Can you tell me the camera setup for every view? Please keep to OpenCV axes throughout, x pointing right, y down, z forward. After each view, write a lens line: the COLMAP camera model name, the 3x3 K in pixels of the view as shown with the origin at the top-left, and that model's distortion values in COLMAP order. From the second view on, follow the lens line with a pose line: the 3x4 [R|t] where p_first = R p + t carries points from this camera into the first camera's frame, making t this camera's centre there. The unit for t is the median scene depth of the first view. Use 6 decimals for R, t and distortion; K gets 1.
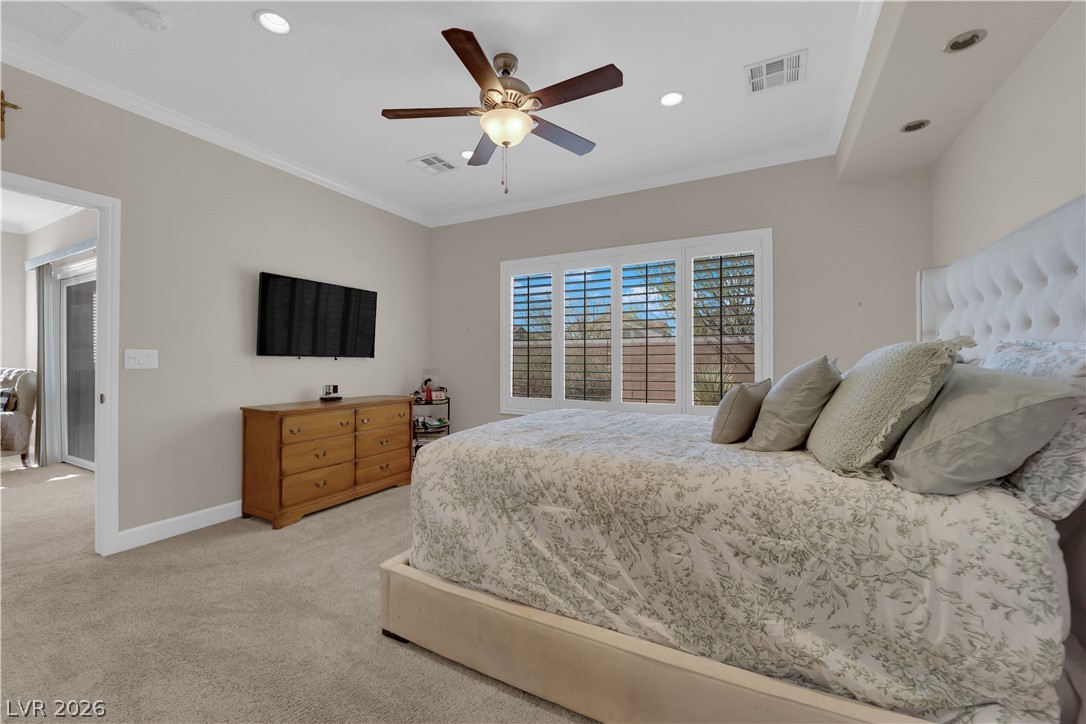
lens RADIAL K [[436.2, 0, 542.3], [0, 436.2, 359.7], [0, 0, 1]] dist [-0.006472, -0.004985]
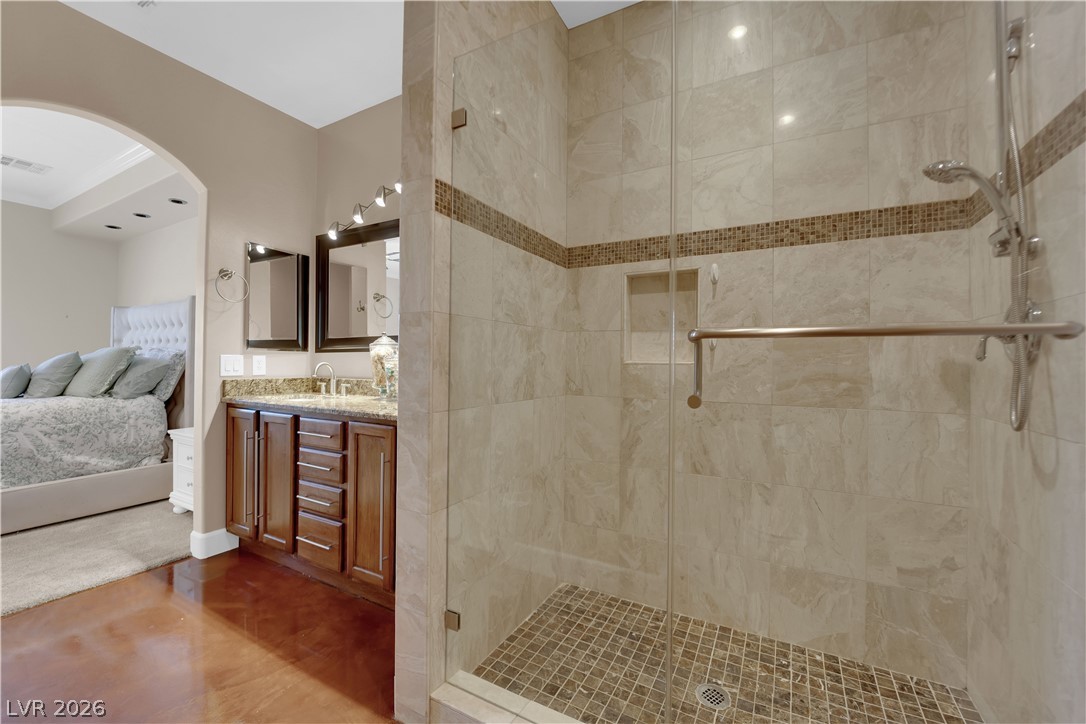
lens RADIAL K [[437.7, 0, 543.2], [0, 437.7, 359.8], [0, 0, 1]] dist [-0.014206, -0.000114]
pose [[0.028919, 0.001568, 0.999581, -1.822302], [-0.013231, 0.999912, -0.001186, 0.006508], [-0.999494, -0.013191, 0.028937, -1.783223]]
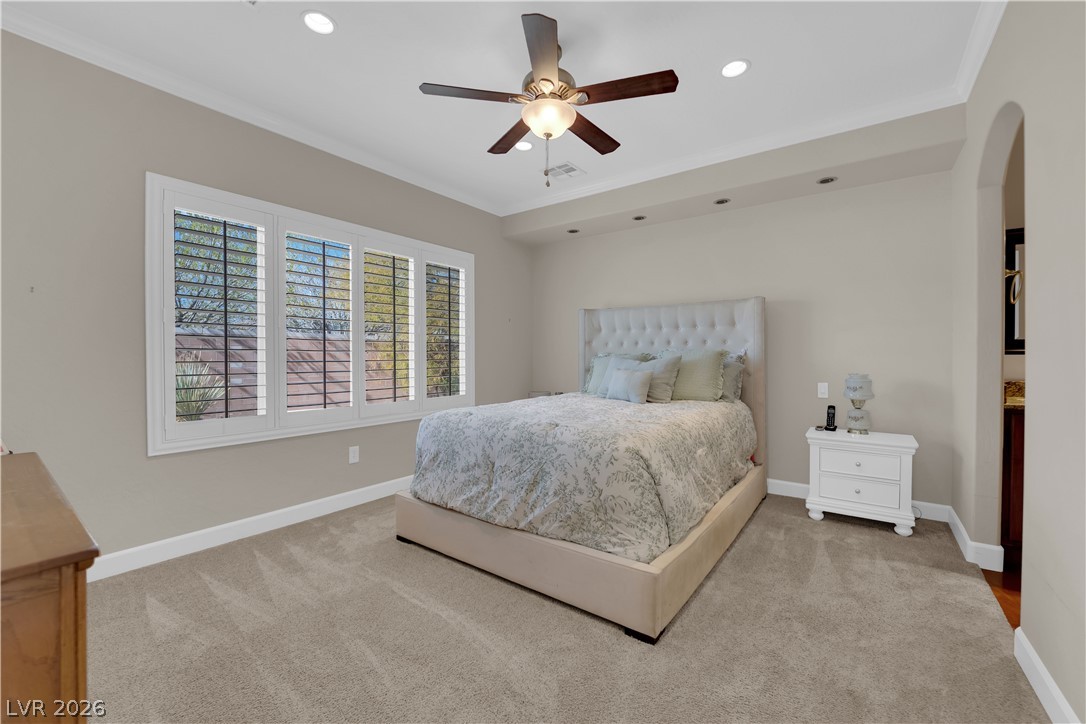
lens RADIAL K [[436.2, 0, 542.3], [0, 436.2, 359.7], [0, 0, 1]] dist [-0.006472, -0.004985]
pose [[0.133529, -0.010914, 0.990985, -2.065677], [0.003196, 0.999939, 0.010582, -0.006368], [-0.991040, 0.001754, 0.133556, 1.722310]]
